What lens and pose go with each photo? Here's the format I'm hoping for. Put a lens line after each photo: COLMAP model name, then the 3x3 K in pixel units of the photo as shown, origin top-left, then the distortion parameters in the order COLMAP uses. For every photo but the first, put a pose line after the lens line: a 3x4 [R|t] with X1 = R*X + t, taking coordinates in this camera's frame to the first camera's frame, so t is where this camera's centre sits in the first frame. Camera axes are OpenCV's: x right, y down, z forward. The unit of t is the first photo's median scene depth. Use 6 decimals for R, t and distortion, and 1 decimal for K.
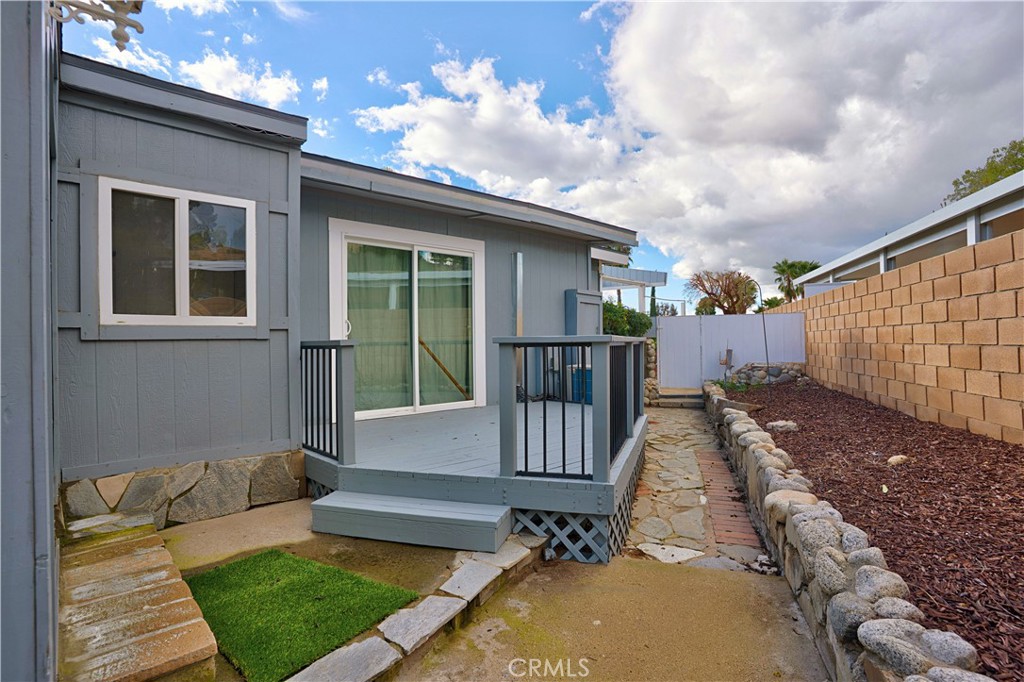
lens RADIAL K [[517.5, 0, 508.6], [0, 517.5, 346.3], [0, 0, 1]] dist [-0.071370, 0.028535]
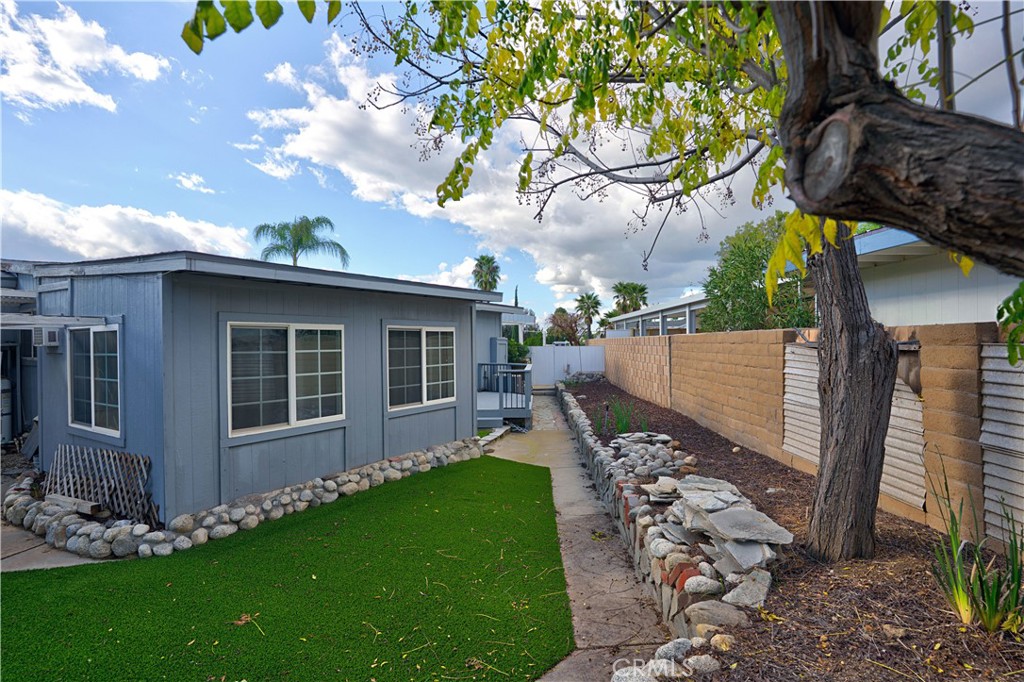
lens RADIAL K [[517.5, 0, 508.6], [0, 517.5, 346.3], [0, 0, 1]] dist [-0.071370, 0.028535]
pose [[0.964875, 0.001464, 0.262705, -0.362171], [-0.001481, 0.999999, -0.000133, -0.074684], [-0.262705, -0.000261, 0.964876, -0.997758]]
